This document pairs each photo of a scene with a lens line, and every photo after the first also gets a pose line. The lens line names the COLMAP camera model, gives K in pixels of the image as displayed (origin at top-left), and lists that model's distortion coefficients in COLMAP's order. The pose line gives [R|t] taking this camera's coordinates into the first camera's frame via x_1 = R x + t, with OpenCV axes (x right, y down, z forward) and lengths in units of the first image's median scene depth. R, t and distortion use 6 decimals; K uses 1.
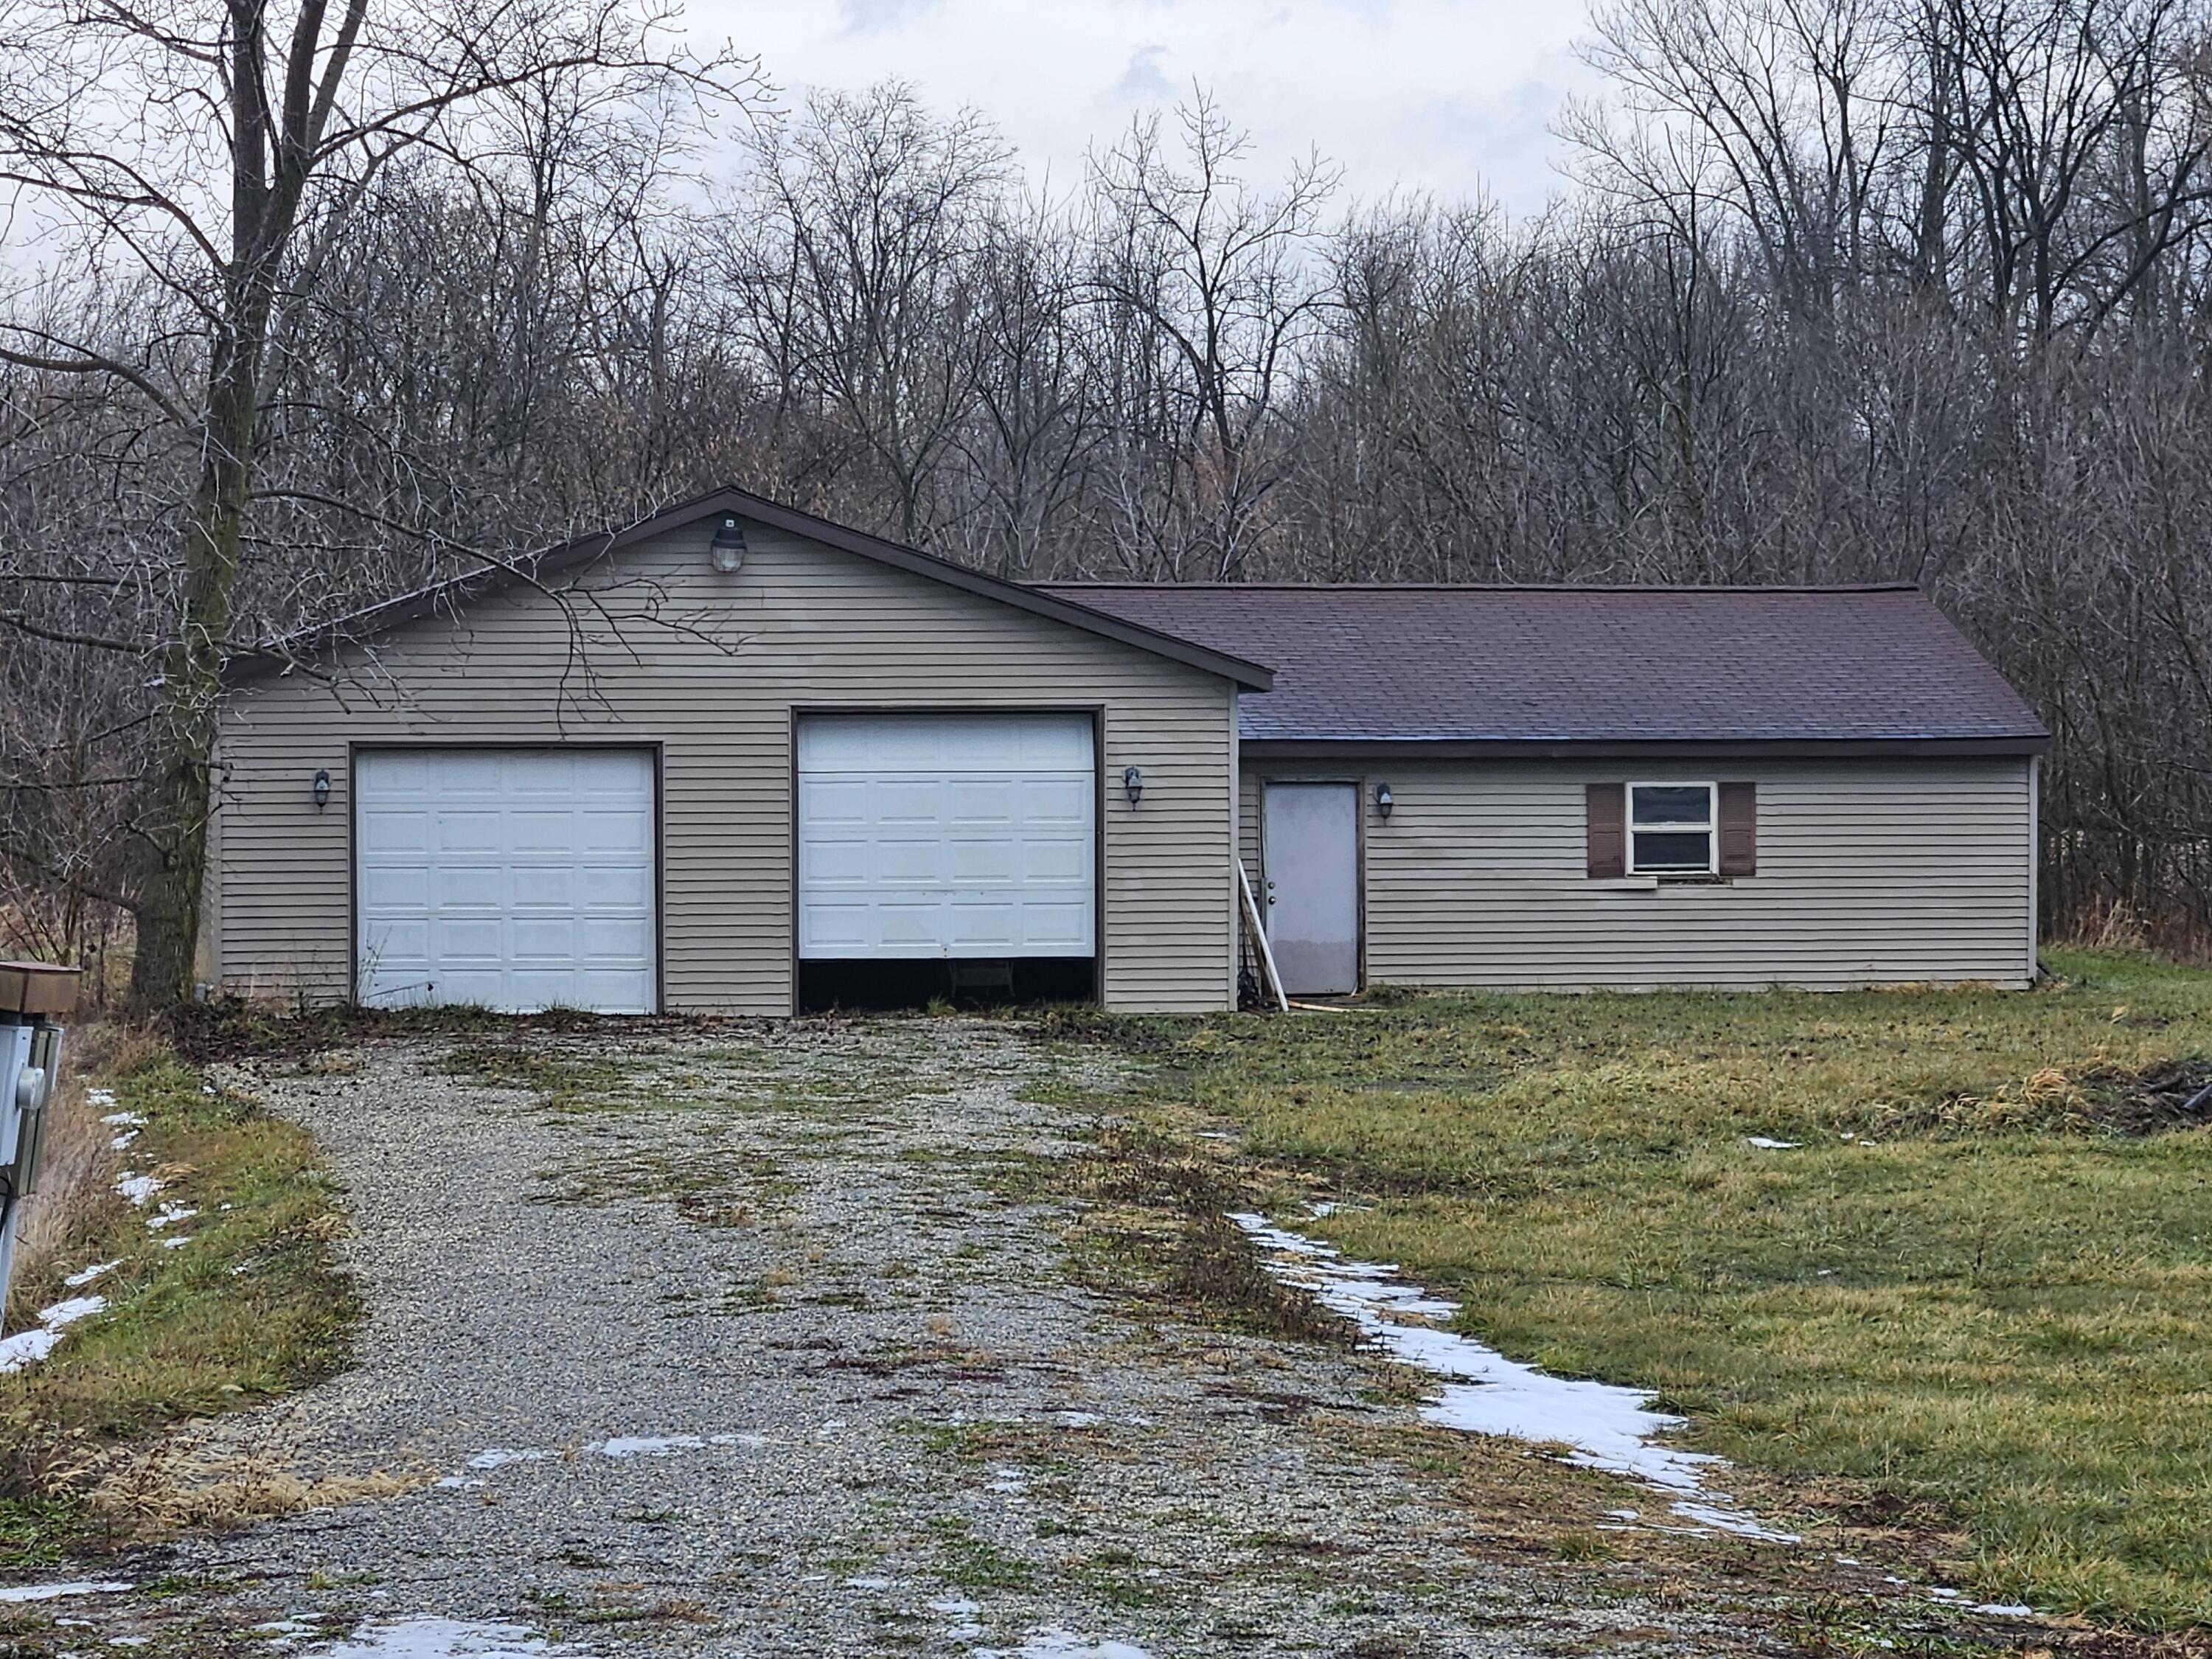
lens RADIAL K [[4444.2, 0, 1106.0], [0, 4444.2, 829.5], [0, 0, 1]] dist [-0.815380, 0.113980]
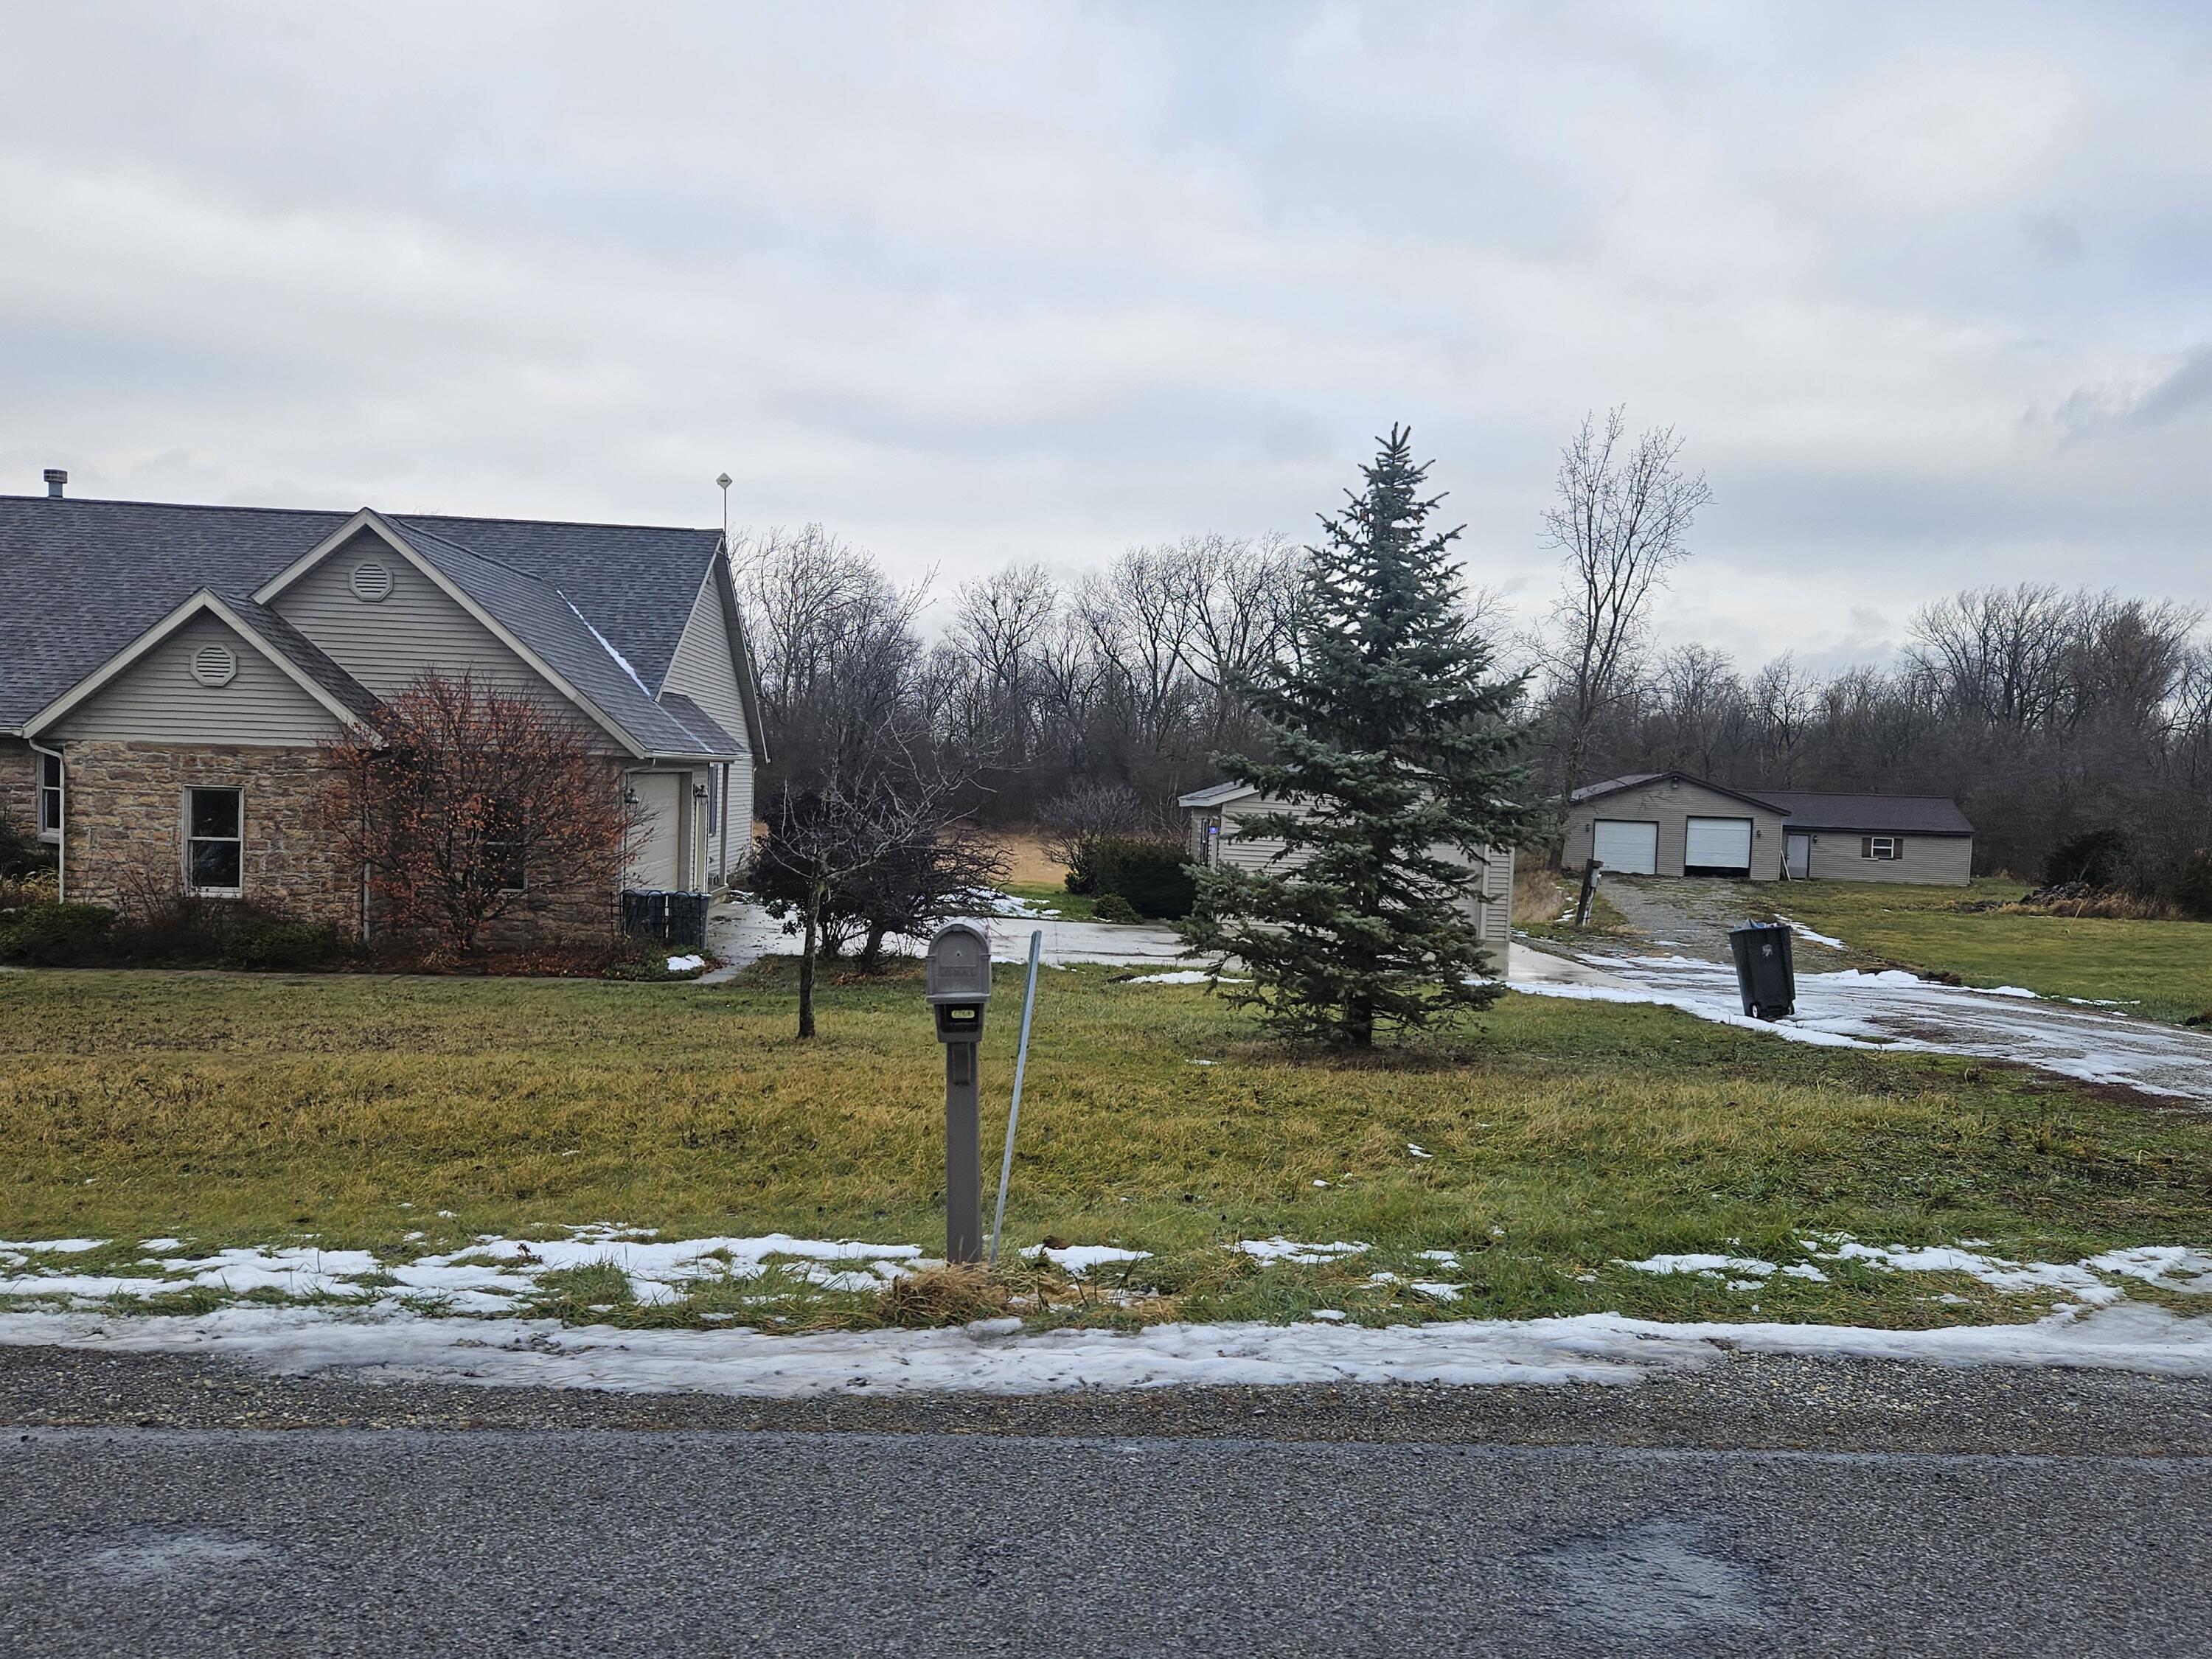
lens RADIAL K [[1509.3, 0, 1116.9], [0, 1509.3, 864.4], [0, 0, 1]] dist [-0.000176, -0.001847]
pose [[0.922228, 0.054206, -0.382827, -0.008151], [-0.041022, 0.998253, 0.042526, -0.017961], [0.384463, -0.023514, 0.922841, -0.831011]]
